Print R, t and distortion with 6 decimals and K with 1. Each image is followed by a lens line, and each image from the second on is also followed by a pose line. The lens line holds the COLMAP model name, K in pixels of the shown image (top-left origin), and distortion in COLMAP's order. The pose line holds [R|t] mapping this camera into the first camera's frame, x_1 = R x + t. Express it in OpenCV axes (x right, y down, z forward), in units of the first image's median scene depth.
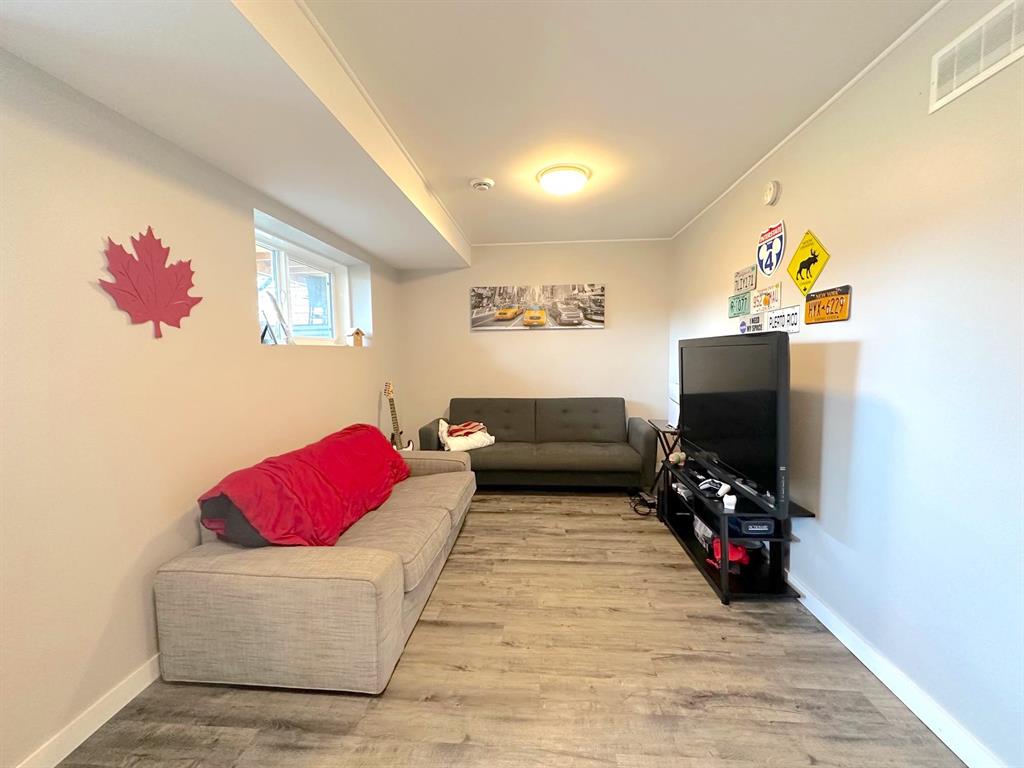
lens RADIAL K [[409.1, 0, 512.0], [0, 409.1, 384.1], [0, 0, 1]] dist [-0.002588, 0.000147]
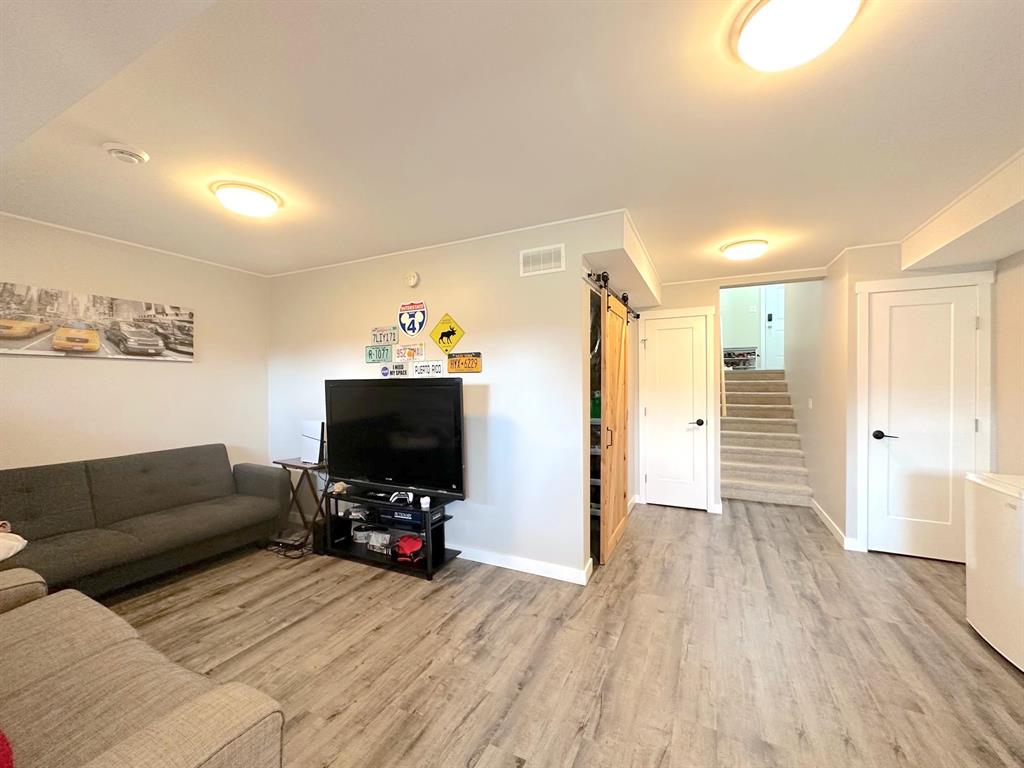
lens RADIAL K [[409.1, 0, 512.6], [0, 409.1, 384.5], [0, 0, 1]] dist [-0.002588, 0.000147]
pose [[0.361806, 0.011154, 0.932187, -0.550786], [0.073337, 0.996489, -0.040387, -0.019767], [-0.929364, 0.082976, 0.359718, 0.193631]]
